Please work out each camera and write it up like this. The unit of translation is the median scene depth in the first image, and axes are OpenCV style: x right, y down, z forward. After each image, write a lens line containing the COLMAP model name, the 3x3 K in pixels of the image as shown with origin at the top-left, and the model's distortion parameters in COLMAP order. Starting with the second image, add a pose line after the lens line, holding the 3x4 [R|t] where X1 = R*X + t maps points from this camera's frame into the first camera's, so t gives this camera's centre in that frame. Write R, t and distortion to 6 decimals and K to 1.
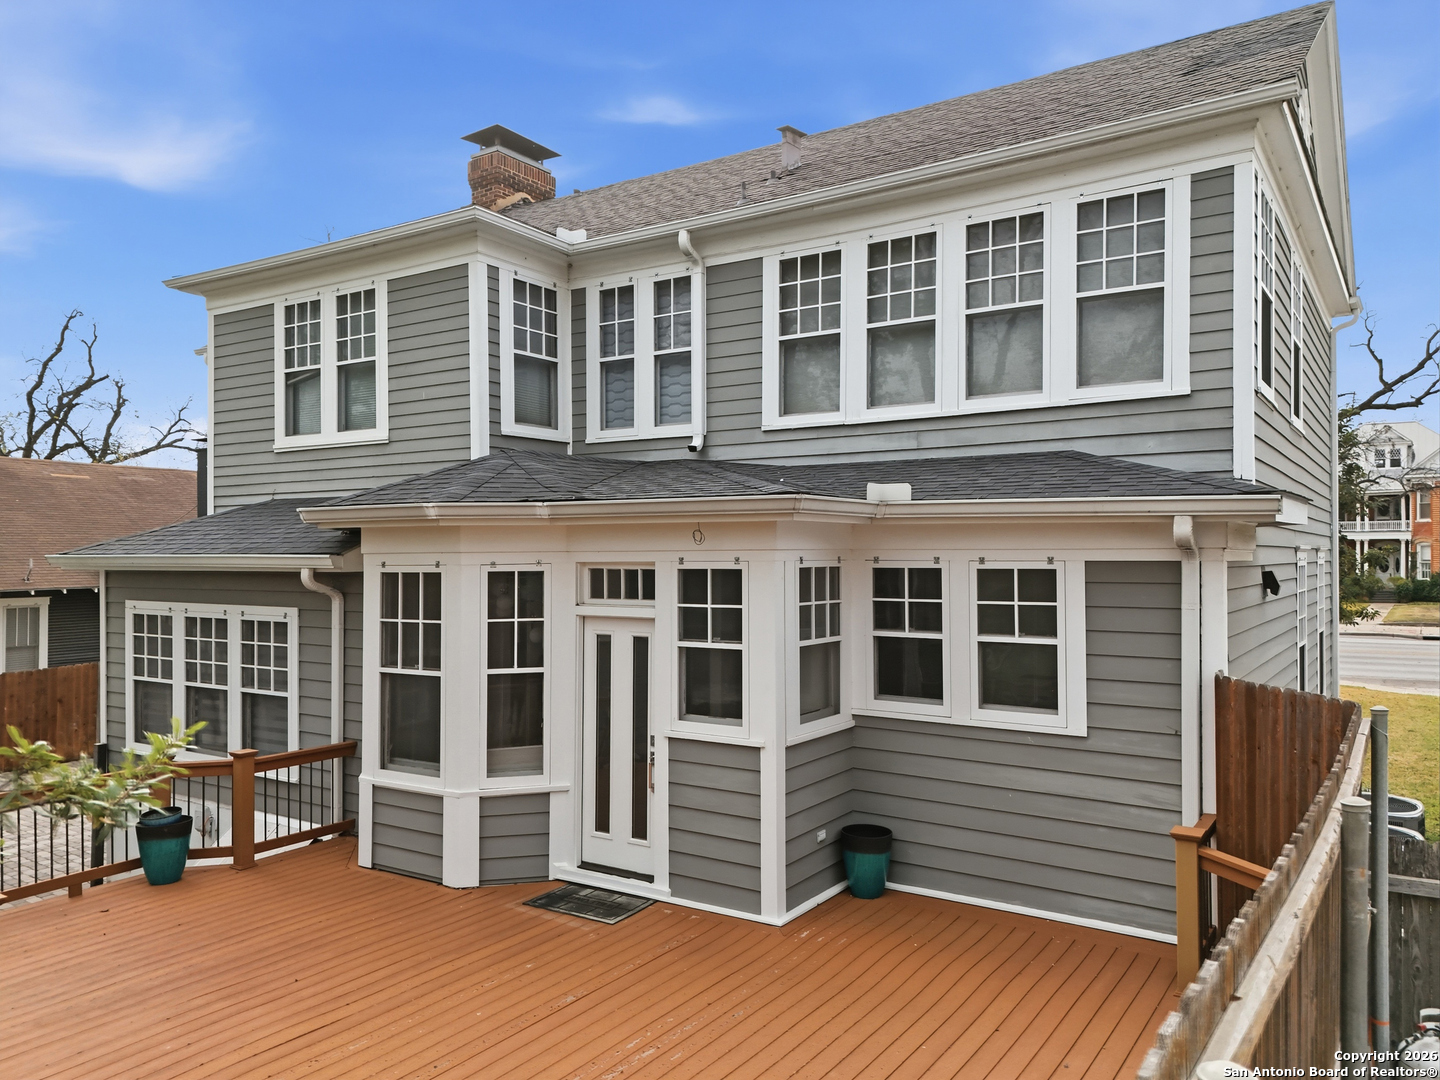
lens RADIAL K [[1067.7, 0, 720.0], [0, 1067.7, 540.0], [0, 0, 1]] dist [0.027630, -0.002784]
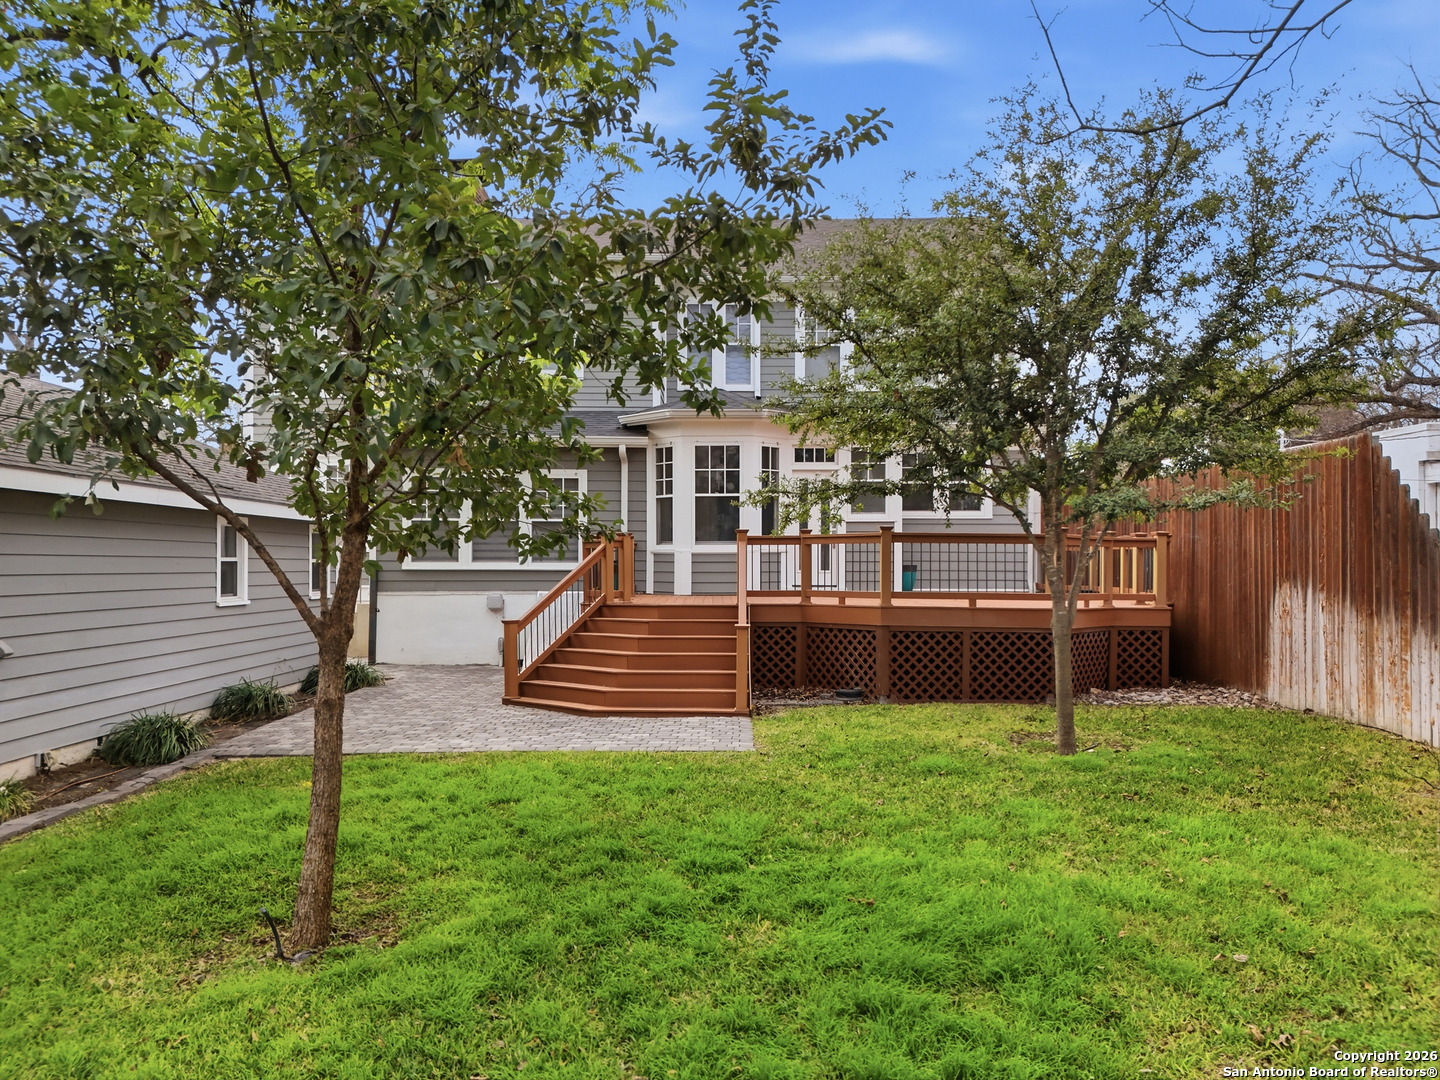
lens RADIAL K [[1059.6, 0, 720.0], [0, 1059.6, 540.0], [0, 0, 1]] dist [0.036071, -0.002567]
pose [[0.835845, 0.007764, 0.548911, -1.182488], [-0.012389, 0.999912, 0.004721, 0.170023], [-0.548826, -0.010746, 0.835867, -0.574586]]
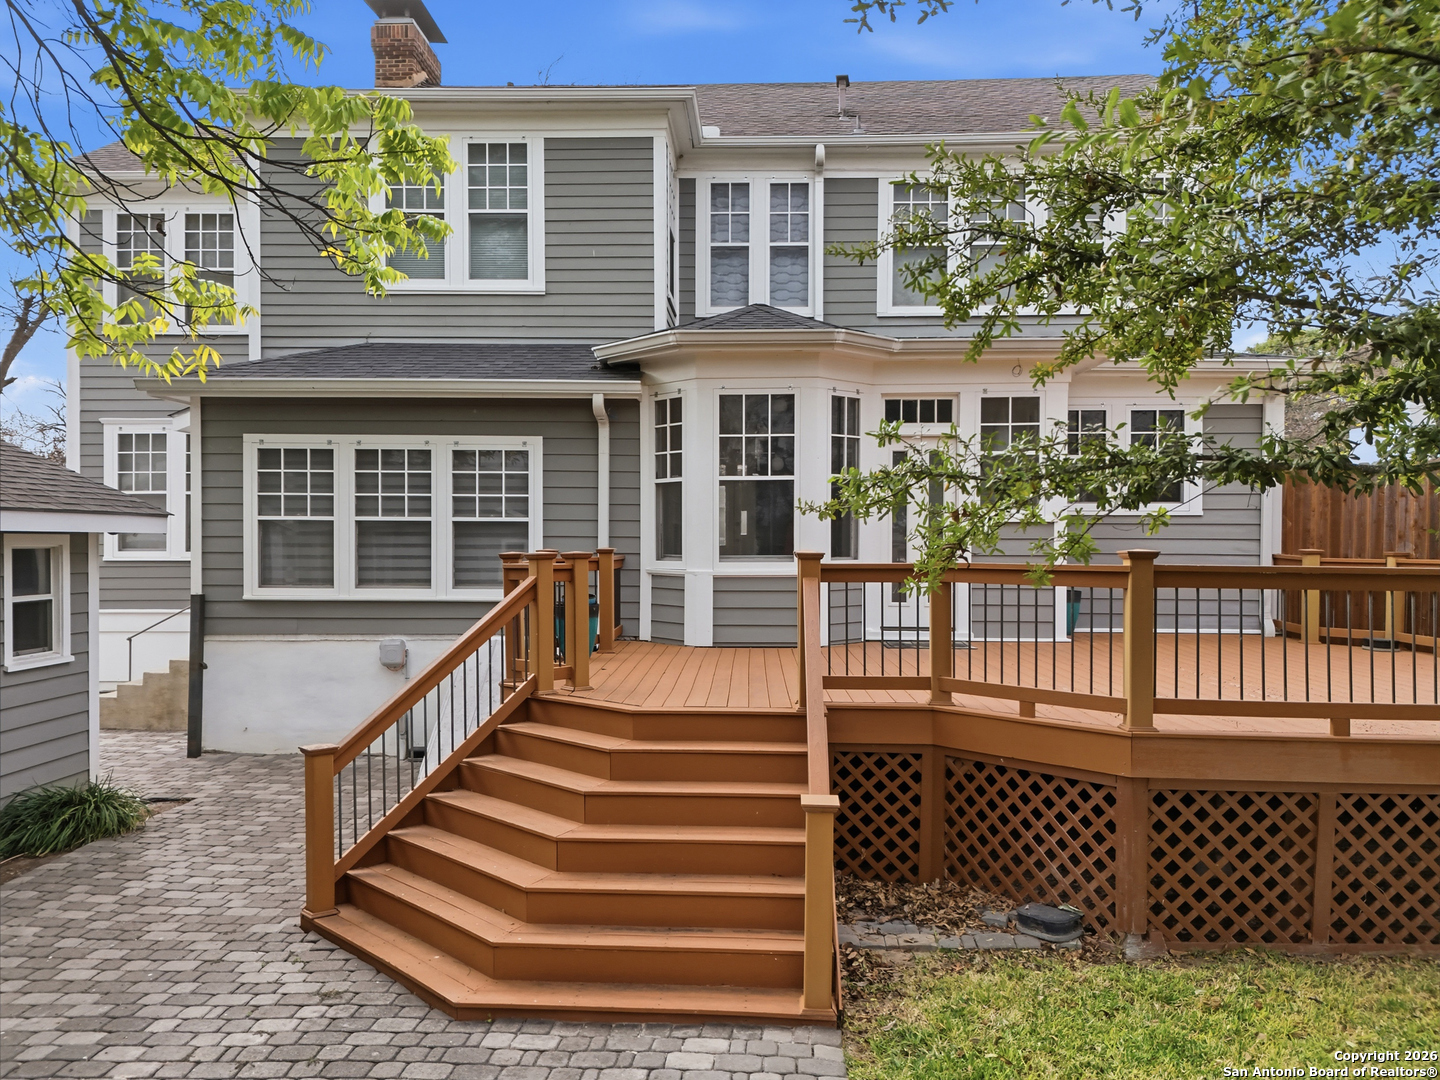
lens RADIAL K [[1059.6, 0, 720.0], [0, 1059.6, 540.0], [0, 0, 1]] dist [0.036071, -0.002567]
pose [[0.854612, -0.001723, 0.519265, -0.803940], [-0.013085, 0.999605, 0.024852, 0.139991], [-0.519102, -0.028034, 0.854252, 0.009635]]
